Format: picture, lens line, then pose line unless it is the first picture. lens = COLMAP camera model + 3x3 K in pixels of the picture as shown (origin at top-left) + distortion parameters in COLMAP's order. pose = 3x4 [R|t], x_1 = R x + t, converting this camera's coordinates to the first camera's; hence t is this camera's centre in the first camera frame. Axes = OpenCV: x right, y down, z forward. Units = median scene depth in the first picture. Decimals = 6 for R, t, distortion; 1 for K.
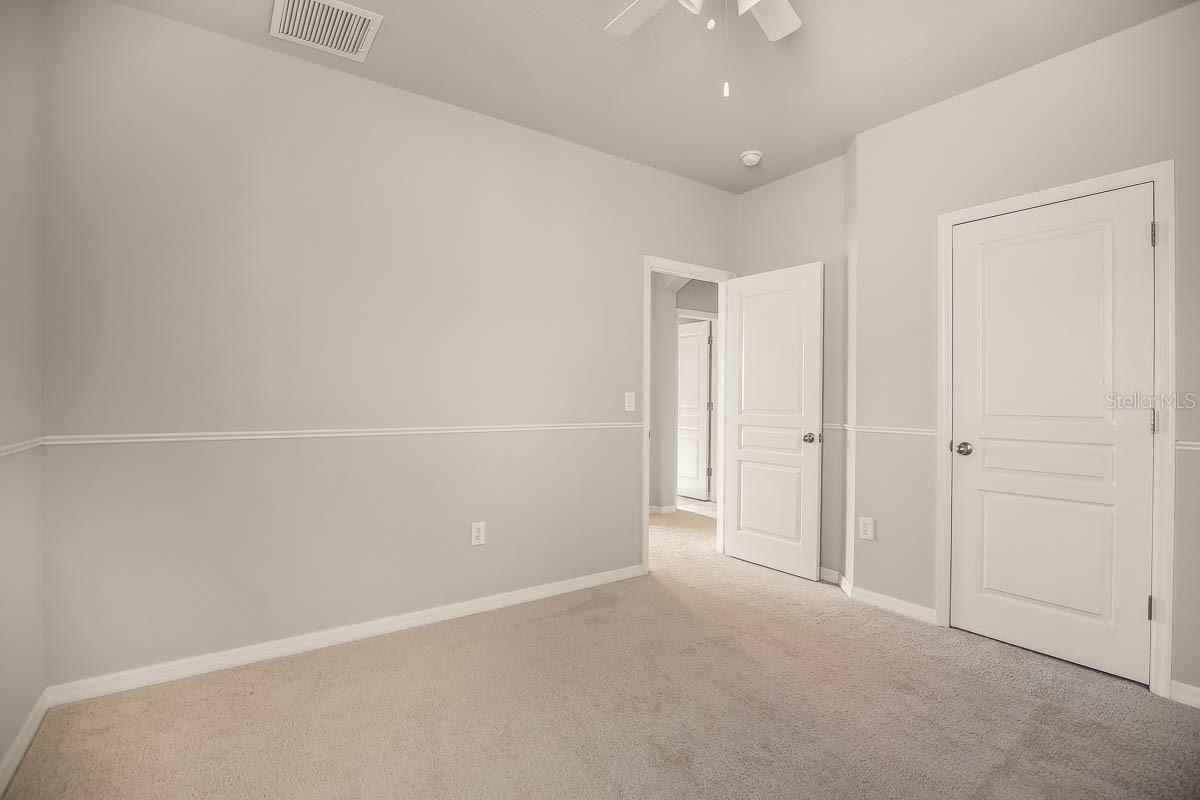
lens RADIAL K [[549.2, 0, 605.8], [0, 549.2, 400.3], [0, 0, 1]] dist [-0.027676, 0.000070]
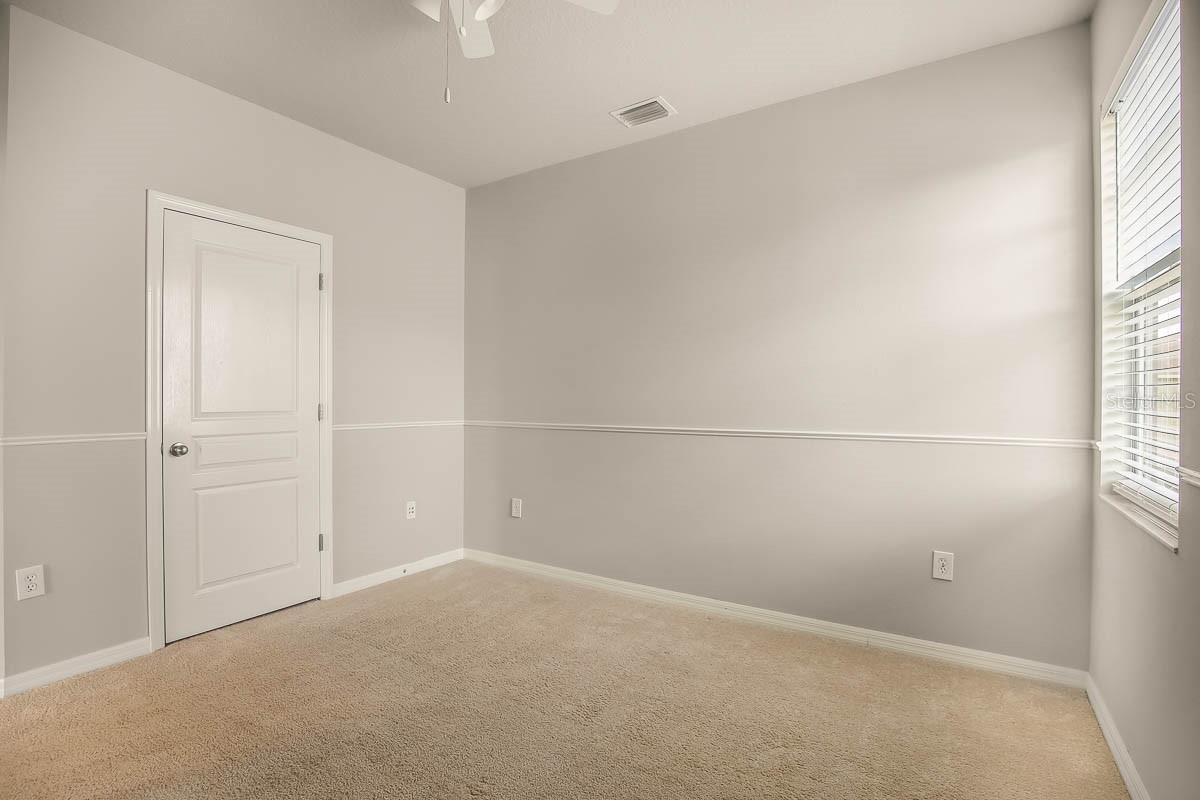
lens RADIAL K [[549.2, 0, 605.8], [0, 549.2, 400.3], [0, 0, 1]] dist [-0.027676, 0.000070]
pose [[-0.372445, -0.010051, 0.928000, -0.509169], [0.000881, 0.999937, 0.011184, -0.006925], [-0.928054, 0.004984, -0.372413, 0.677832]]
